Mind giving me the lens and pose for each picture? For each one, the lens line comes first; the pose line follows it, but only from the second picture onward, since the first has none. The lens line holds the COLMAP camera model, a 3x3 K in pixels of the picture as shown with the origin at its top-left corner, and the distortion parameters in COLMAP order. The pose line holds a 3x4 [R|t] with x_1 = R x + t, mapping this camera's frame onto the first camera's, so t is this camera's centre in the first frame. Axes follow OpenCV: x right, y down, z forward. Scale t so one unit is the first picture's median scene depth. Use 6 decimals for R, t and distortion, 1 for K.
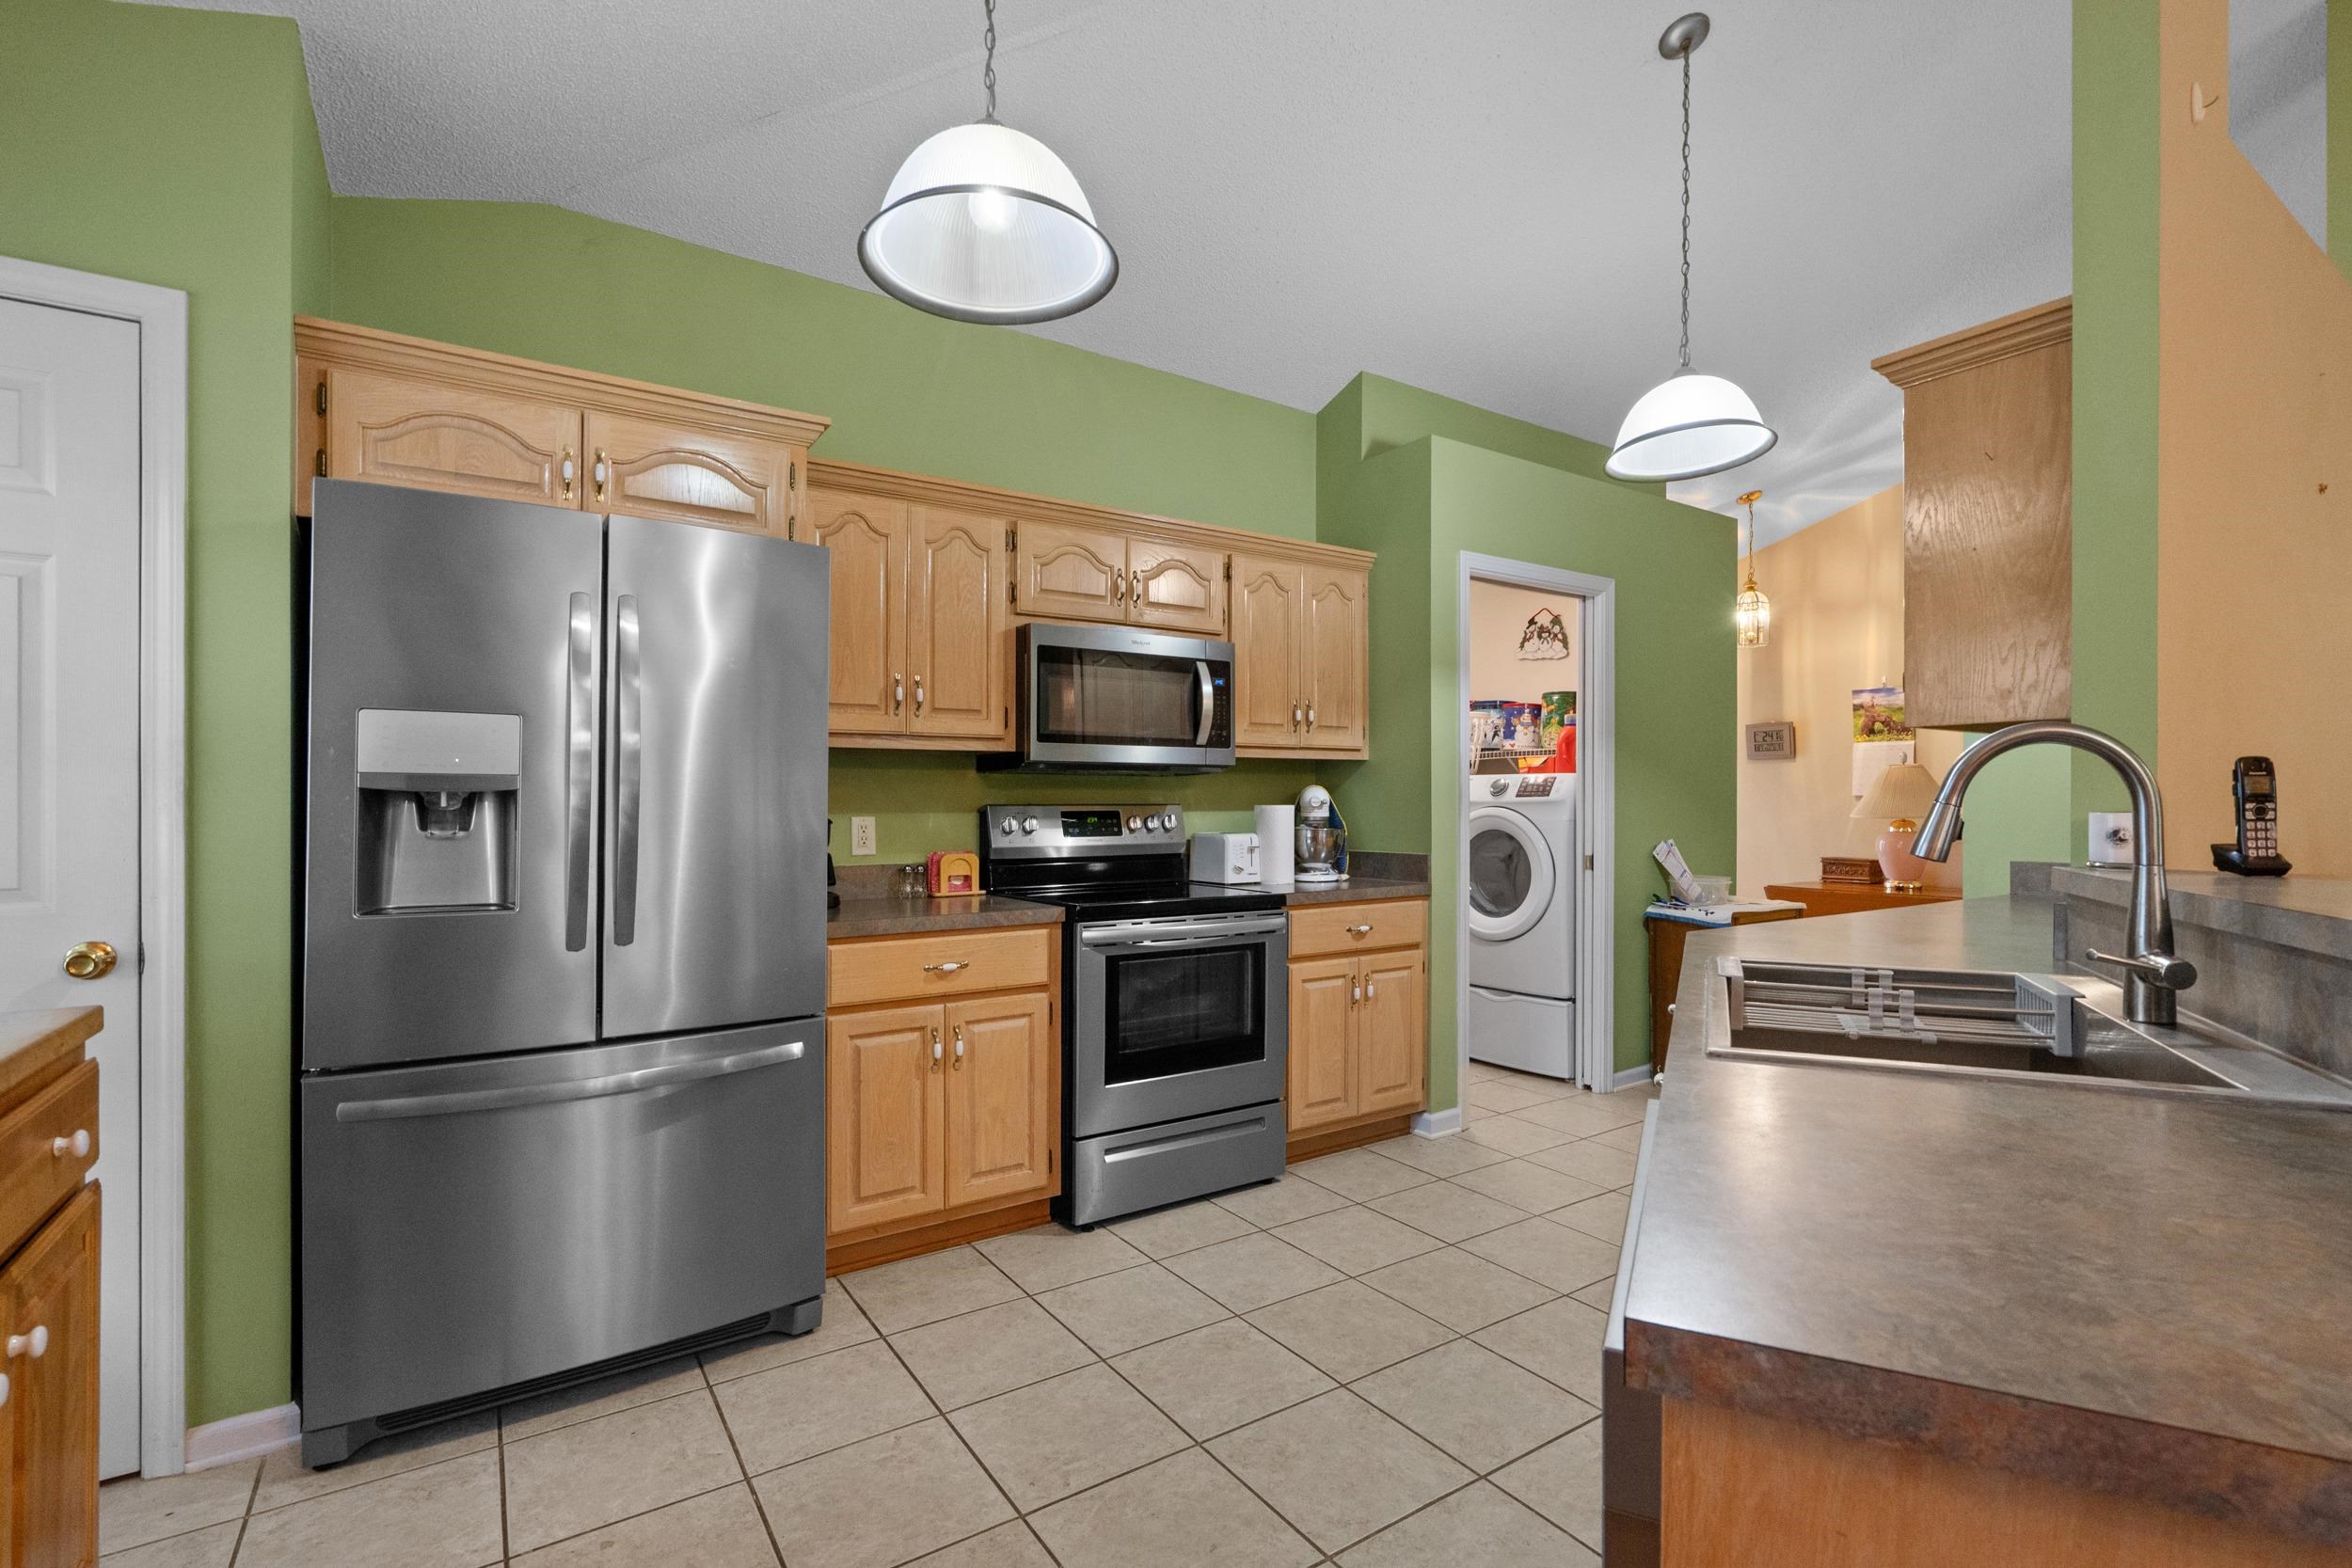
lens RADIAL K [[1068.2, 0, 1180.7], [0, 1068.2, 817.2], [0, 0, 1]] dist [-0.001379, 0.000166]
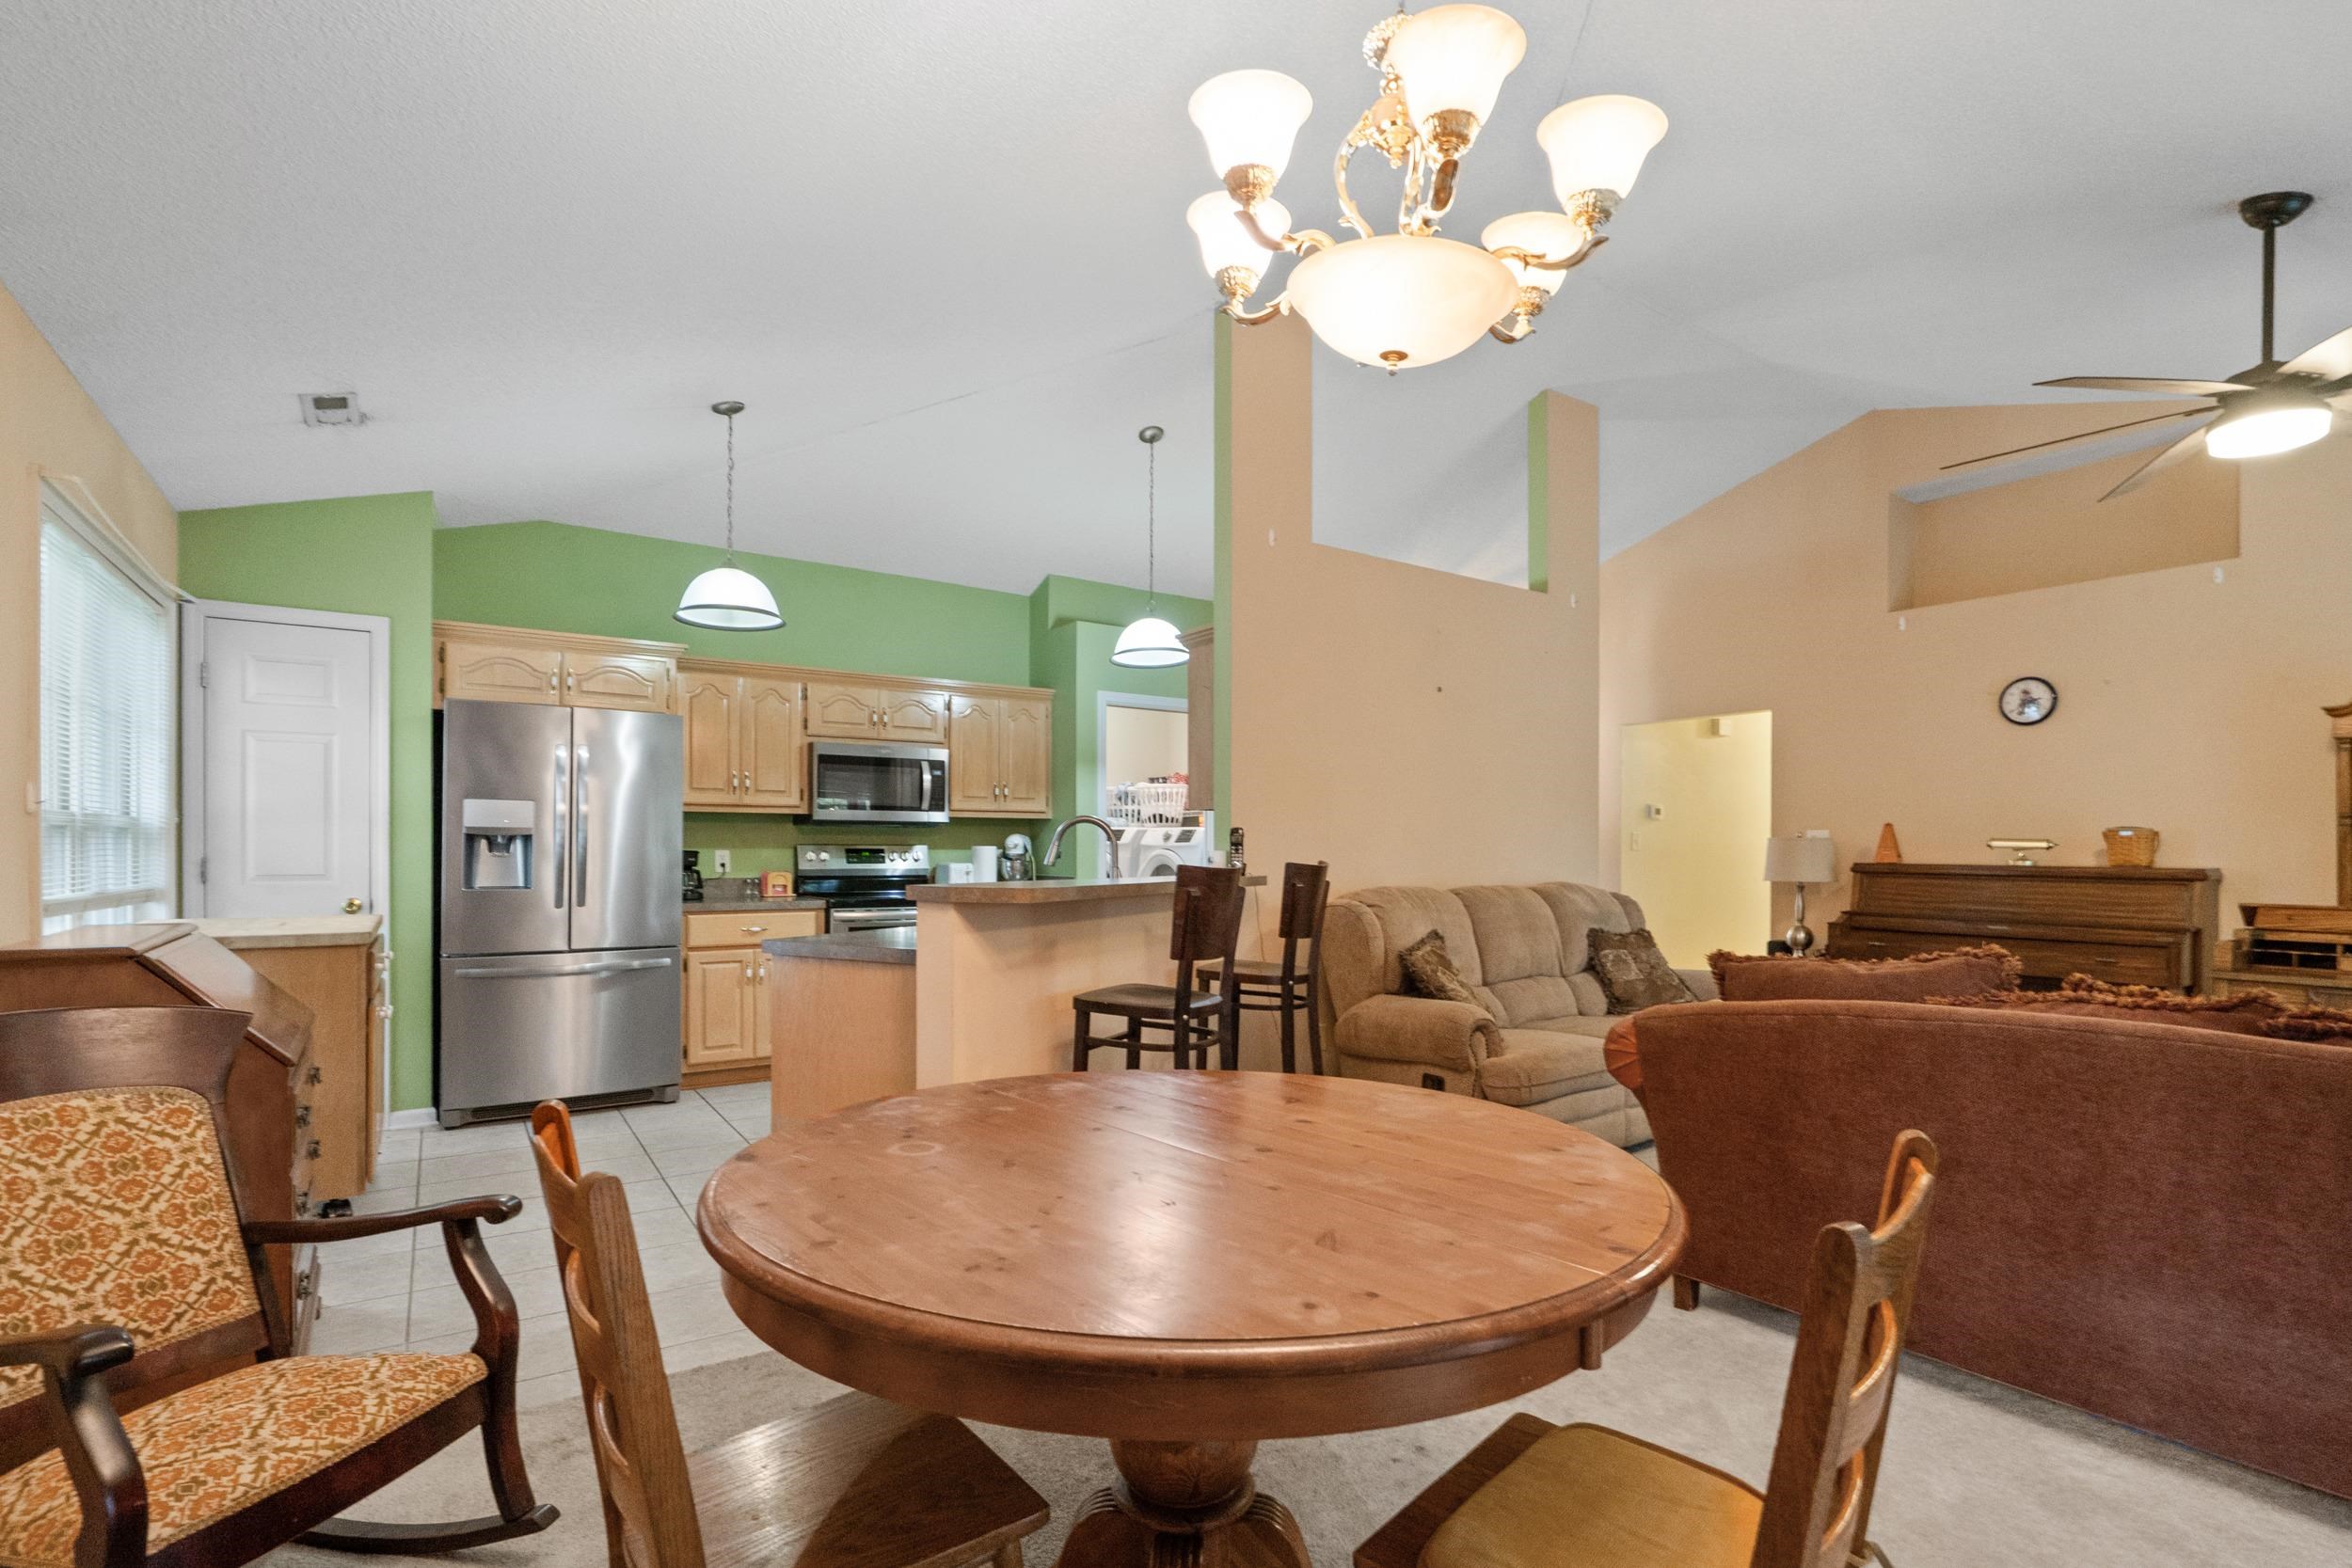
lens RADIAL K [[1086.3, 0, 1171.9], [0, 1086.3, 885.0], [0, 0, 1]] dist [-0.001510, -0.000187]
pose [[0.999968, 0.007842, 0.001299, 0.413693], [-0.007868, 0.999746, 0.021104, 0.012296], [-0.001134, -0.021114, 0.999776, -0.738810]]
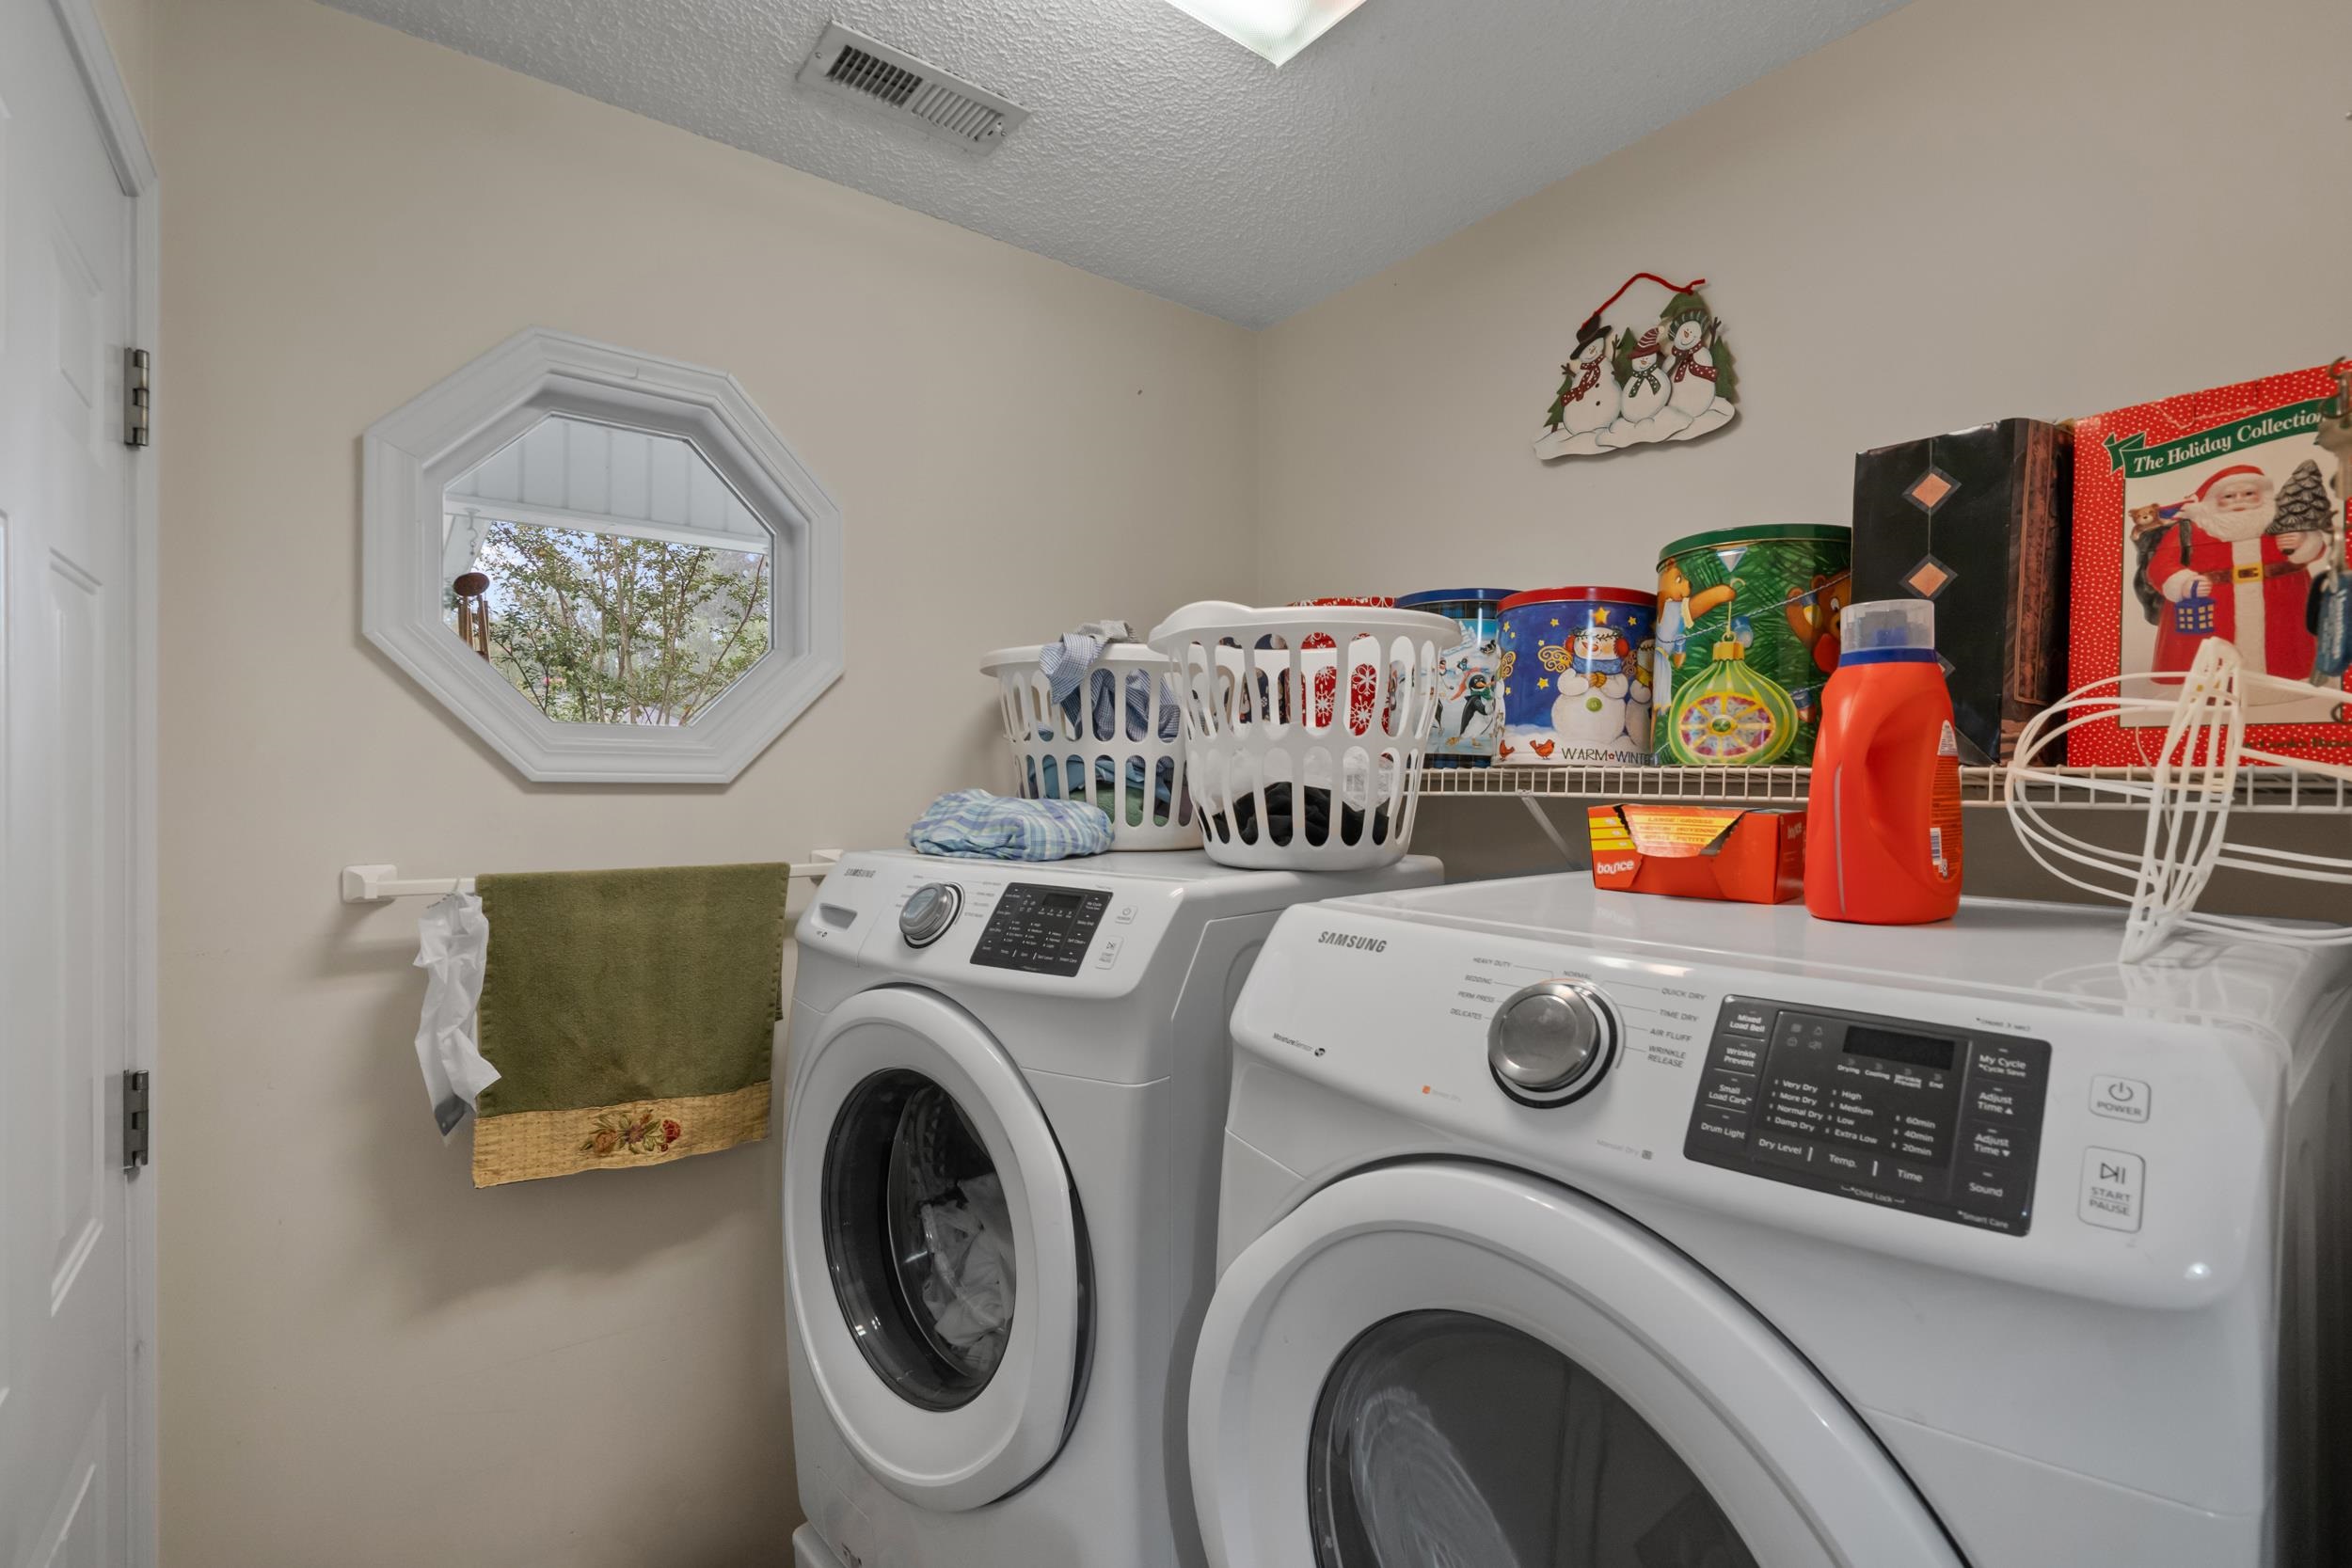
lens RADIAL K [[1056.0, 0, 1238.5], [0, 1056.0, 788.9], [0, 0, 1]] dist [-0.000256, 0.000038]
pose [[0.993760, 0.007287, 0.111304, 0.323701], [-0.006997, 0.999971, -0.002998, -0.087345], [-0.111323, 0.002200, 0.993782, 1.168173]]
